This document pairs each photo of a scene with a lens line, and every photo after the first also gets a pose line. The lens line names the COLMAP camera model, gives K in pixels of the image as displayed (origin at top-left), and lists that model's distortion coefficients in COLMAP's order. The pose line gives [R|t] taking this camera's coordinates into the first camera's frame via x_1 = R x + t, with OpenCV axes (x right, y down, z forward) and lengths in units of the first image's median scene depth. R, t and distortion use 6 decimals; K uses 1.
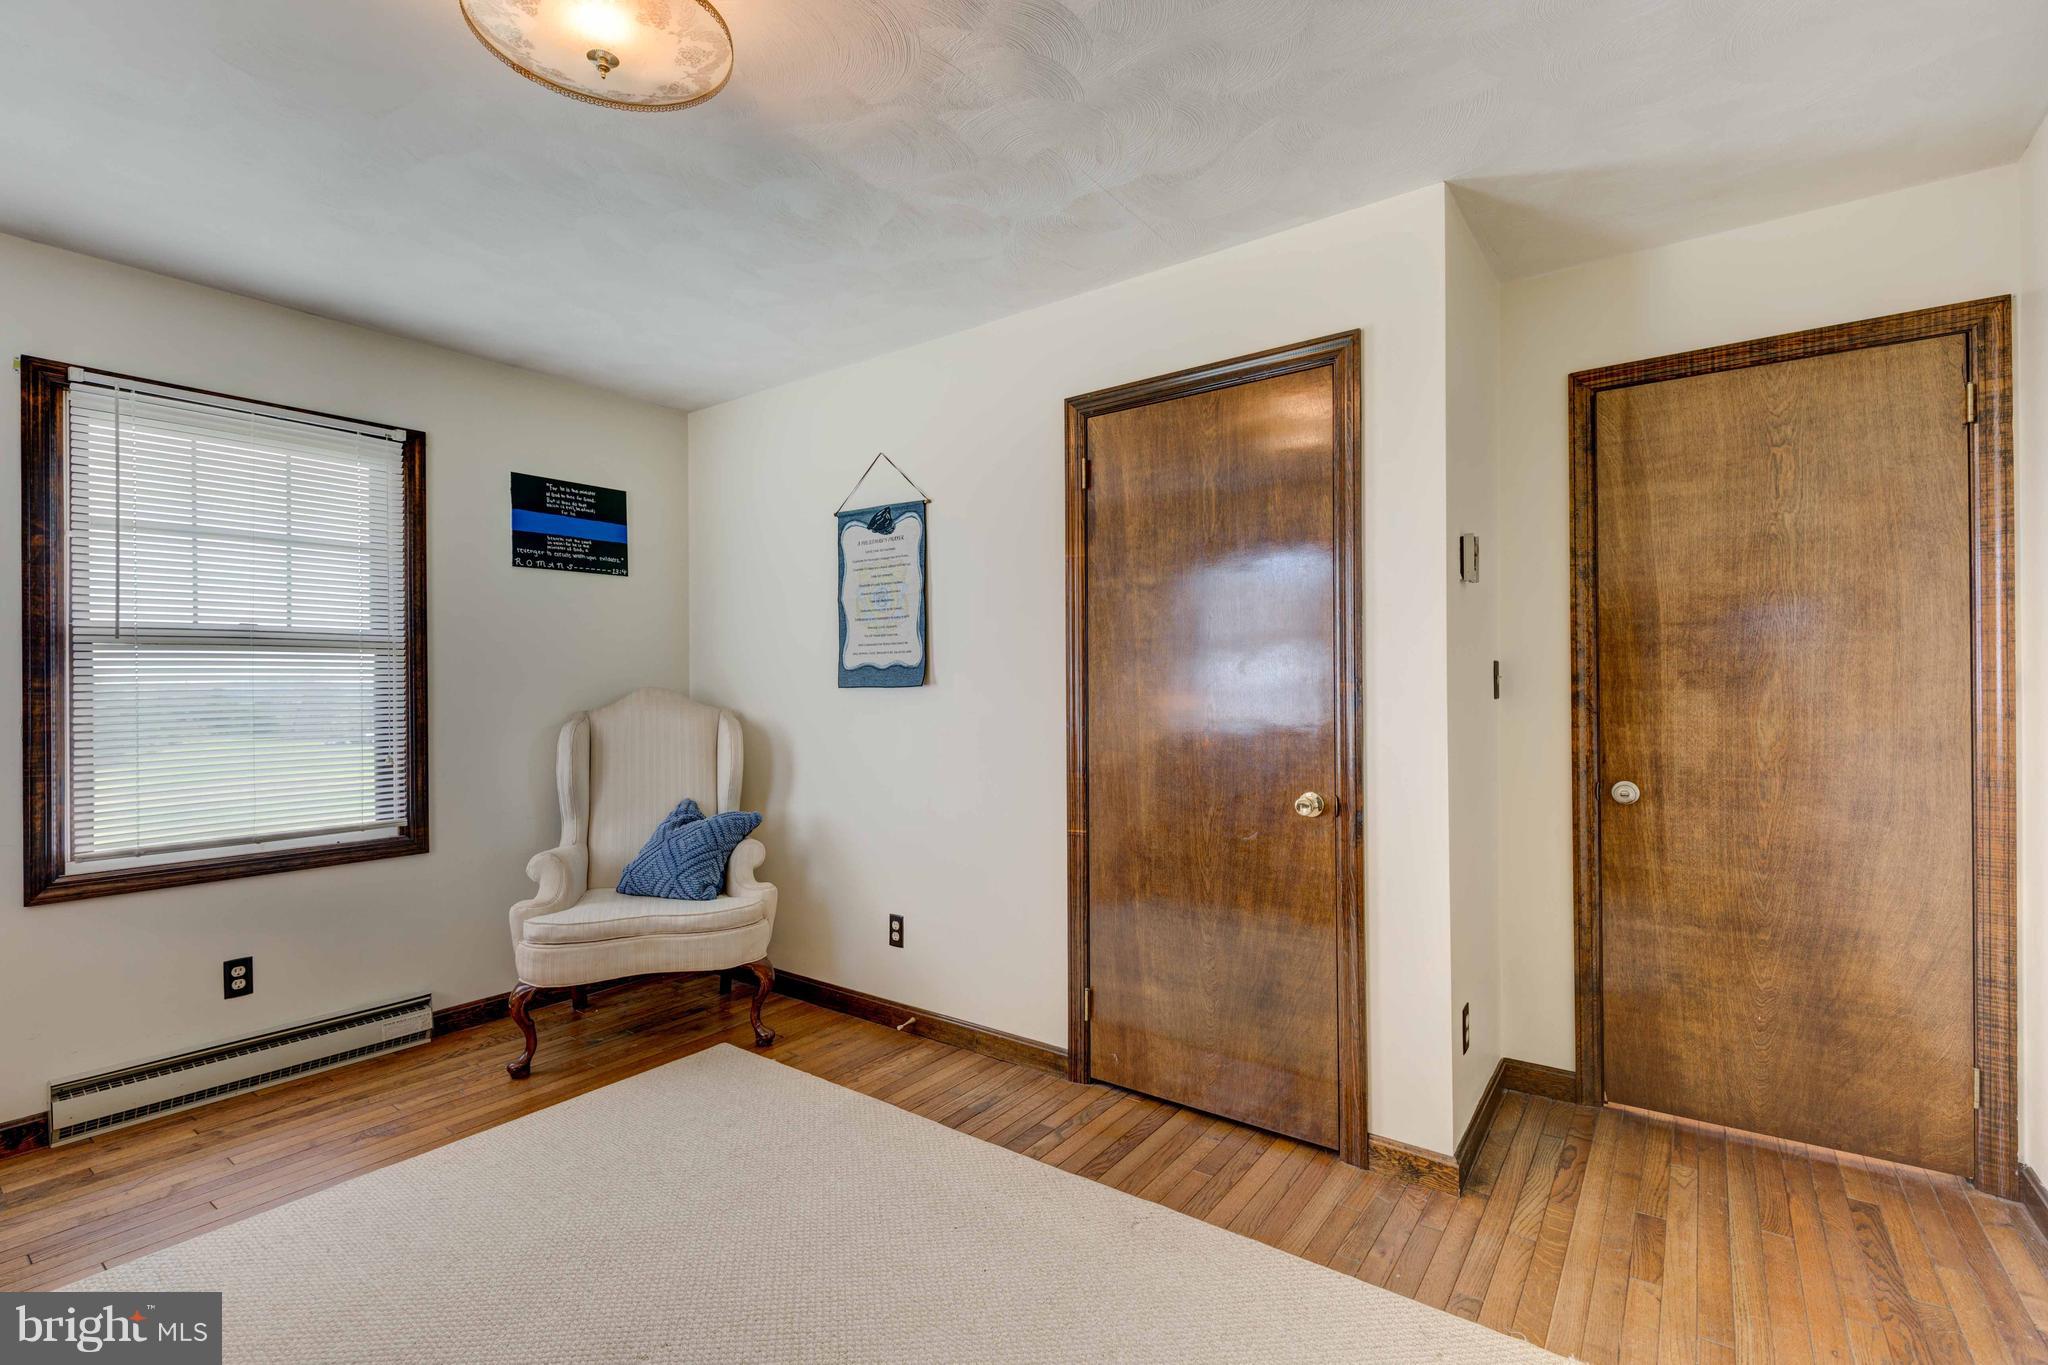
lens RADIAL K [[908.2, 0, 1028.3], [0, 908.2, 684.7], [0, 0, 1]] dist [0.032965, -0.019274]
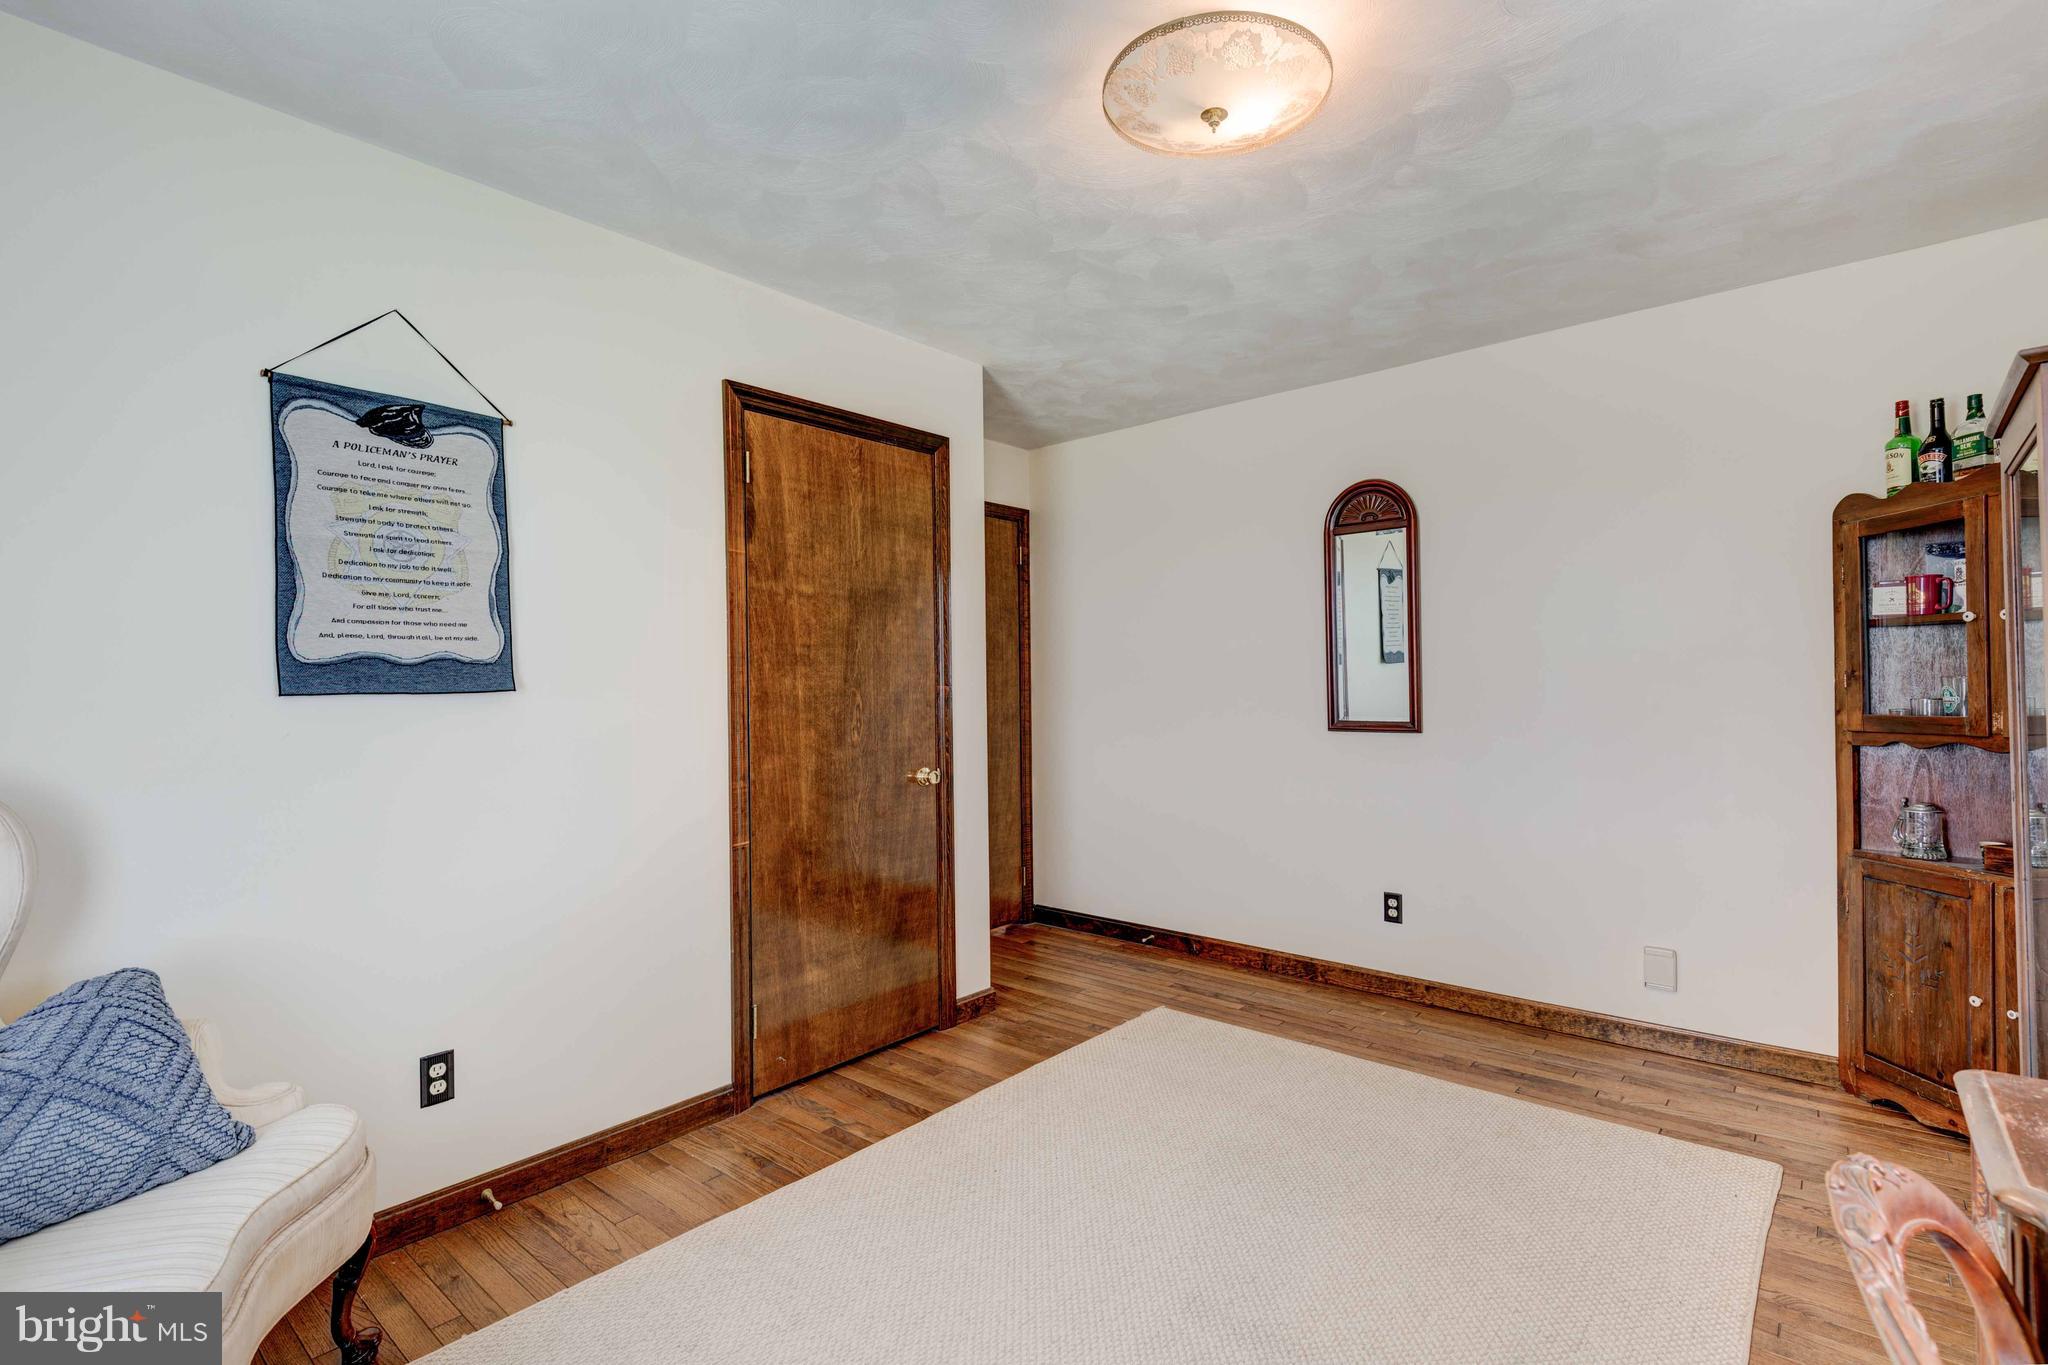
lens RADIAL K [[923.1, 0, 1024.9], [0, 923.1, 684.8], [0, 0, 1]] dist [0.026311, -0.016594]
pose [[0.097302, 0.005227, 0.995241, -0.886923], [0.007951, 0.999950, -0.006029, 0.004708], [-0.995223, 0.008500, 0.097256, 0.623798]]
